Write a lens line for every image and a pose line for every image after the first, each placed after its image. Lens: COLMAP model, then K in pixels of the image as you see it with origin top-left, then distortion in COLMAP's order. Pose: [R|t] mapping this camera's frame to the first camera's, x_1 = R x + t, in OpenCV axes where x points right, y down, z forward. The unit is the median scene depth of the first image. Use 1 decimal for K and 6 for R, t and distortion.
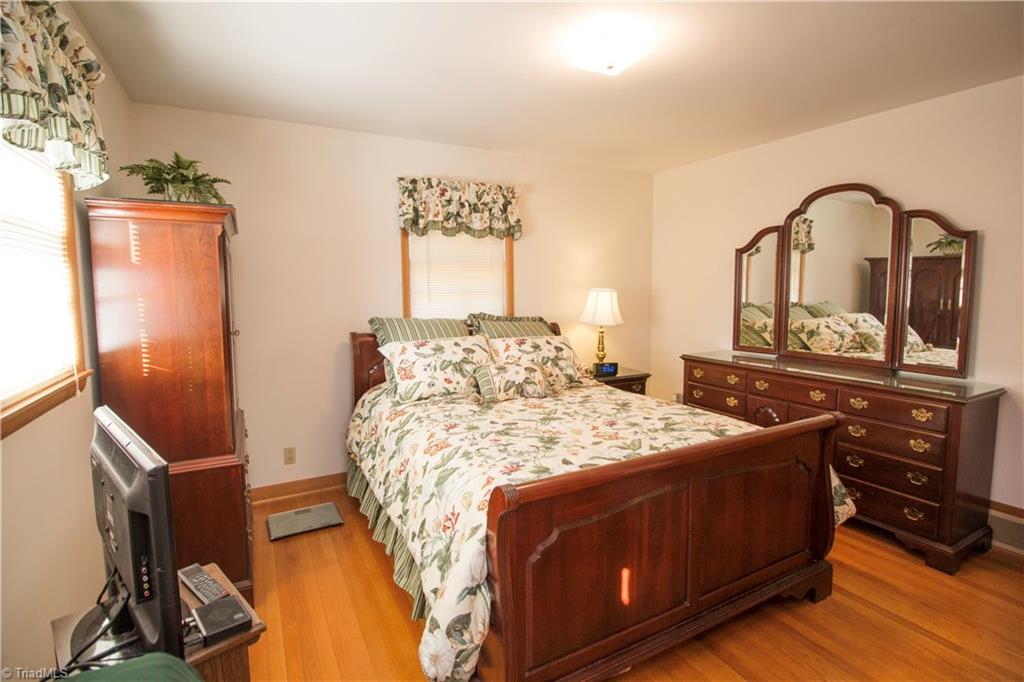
lens RADIAL K [[482.2, 0, 511.5], [0, 482.2, 331.3], [0, 0, 1]] dist [-0.001643, -0.000027]
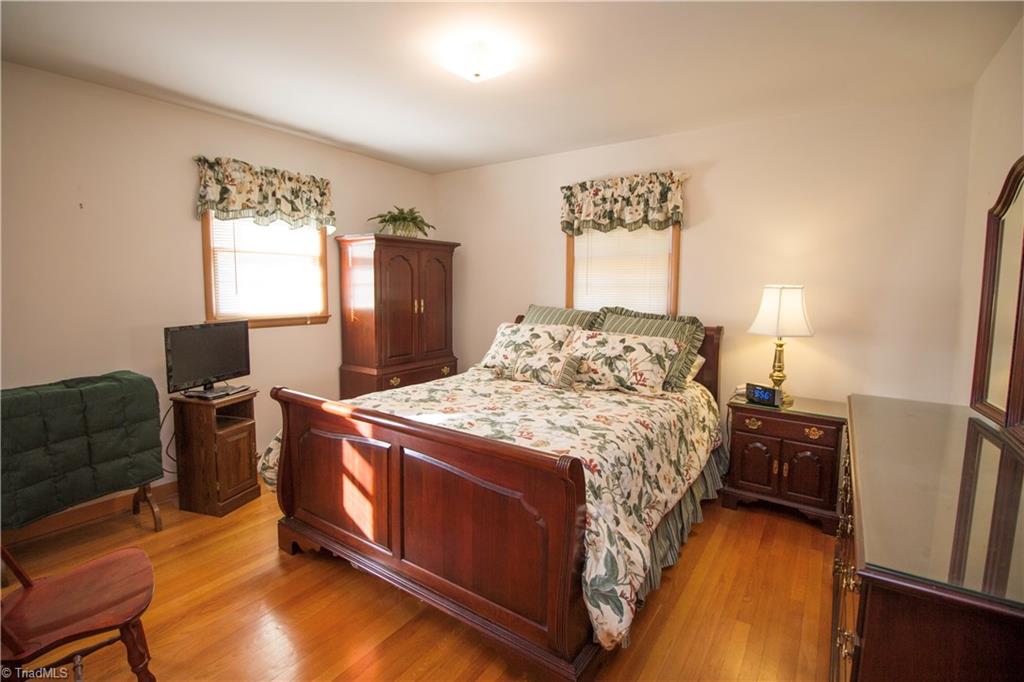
lens RADIAL K [[482.2, 0, 511.5], [0, 482.2, 331.3], [0, 0, 1]] dist [-0.001643, -0.000027]
pose [[0.454937, 0.092276, -0.885730, 0.730875], [-0.096679, 0.993856, 0.053884, -0.021718], [0.885260, 0.061118, 0.461063, 0.354068]]
